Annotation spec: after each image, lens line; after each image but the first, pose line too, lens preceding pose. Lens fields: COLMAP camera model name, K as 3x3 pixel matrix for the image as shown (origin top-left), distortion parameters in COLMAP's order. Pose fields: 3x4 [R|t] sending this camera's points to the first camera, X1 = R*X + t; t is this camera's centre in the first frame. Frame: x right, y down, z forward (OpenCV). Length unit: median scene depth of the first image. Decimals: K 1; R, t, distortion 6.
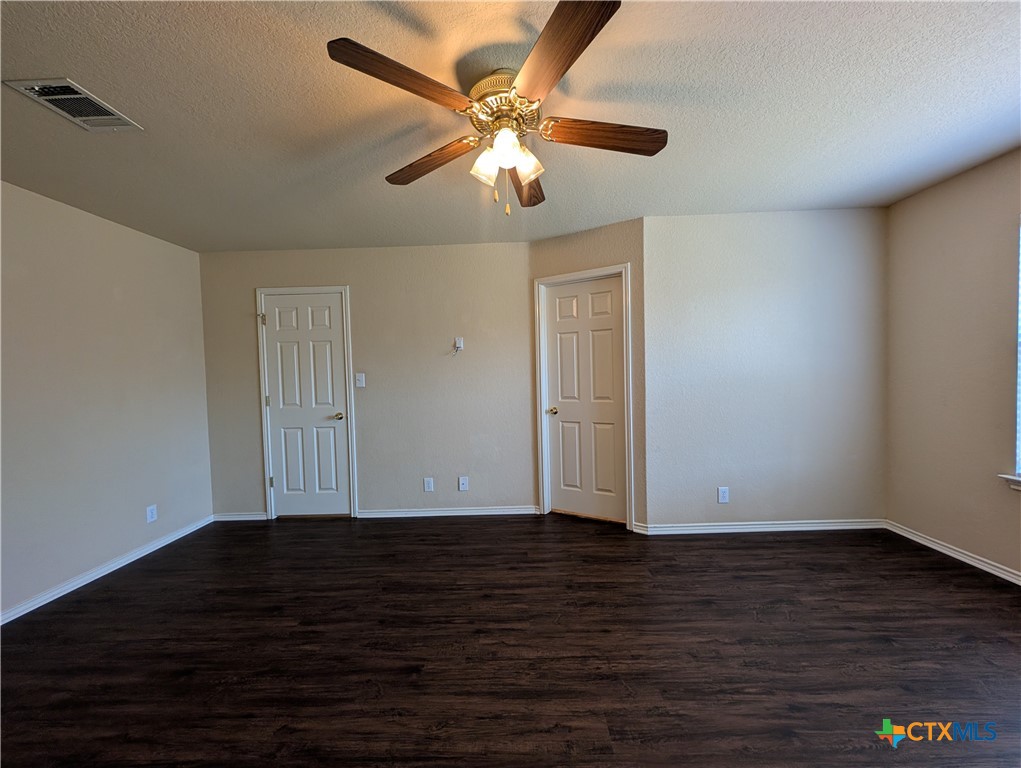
lens RADIAL K [[386.4, 0, 512.0], [0, 386.4, 386.4], [0, 0, 1]] dist [-0.000401, 0.000463]
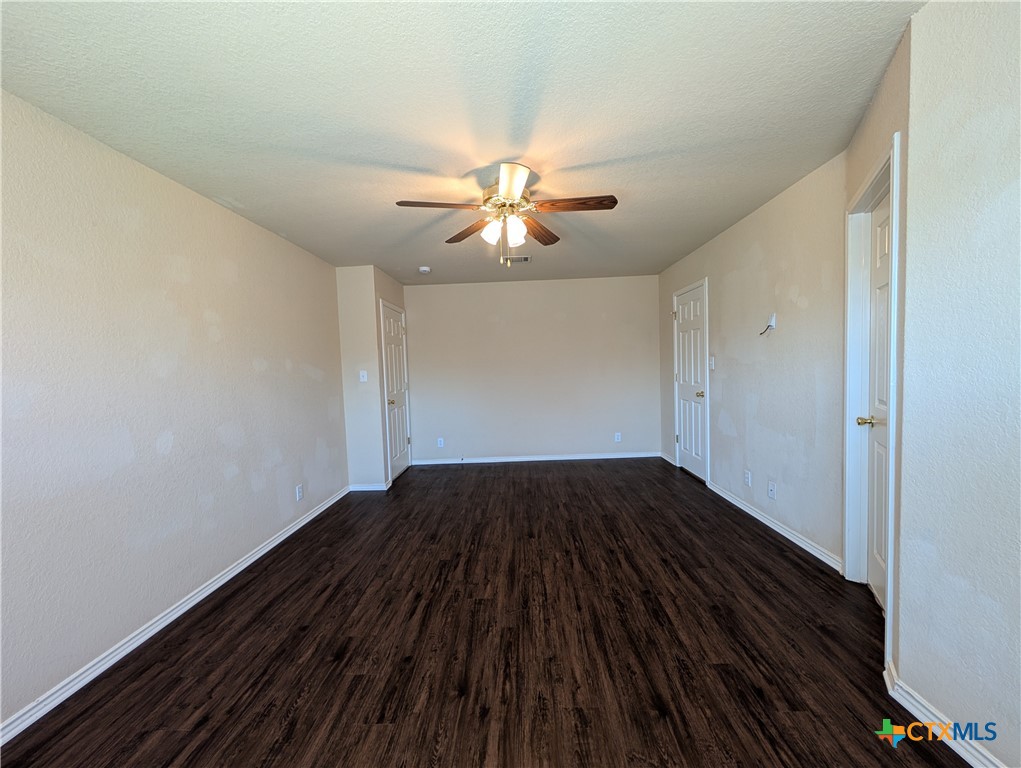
lens RADIAL K [[386.4, 0, 514.0], [0, 386.4, 379.1], [0, 0, 1]] dist [-0.000401, 0.000463]
pose [[-0.001739, 0.061389, -0.998112, 0.942429], [0.003373, 0.998109, 0.061382, -0.054076], [0.999993, -0.003260, -0.001943, 0.604774]]
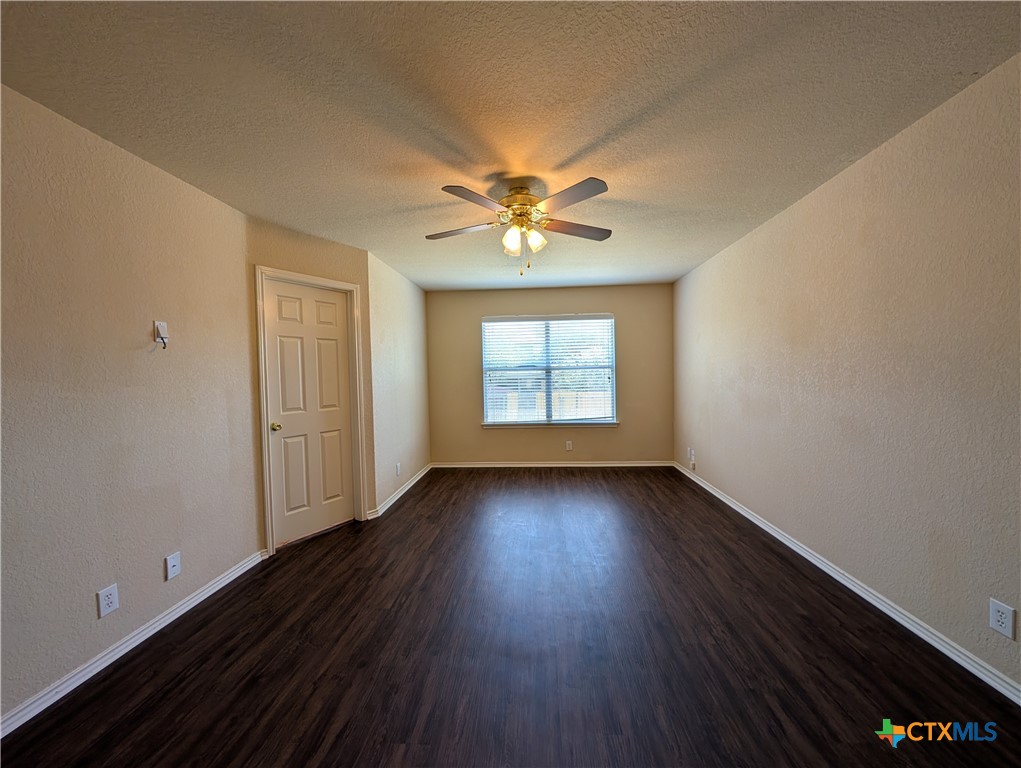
lens RADIAL K [[386.4, 0, 515.3], [0, 386.4, 386.6], [0, 0, 1]] dist [-0.000401, 0.000463]
pose [[0.043514, -0.005715, 0.999036, -0.947860], [0.055712, 0.998441, 0.003285, 0.002993], [-0.997498, 0.055516, 0.043764, 0.581127]]
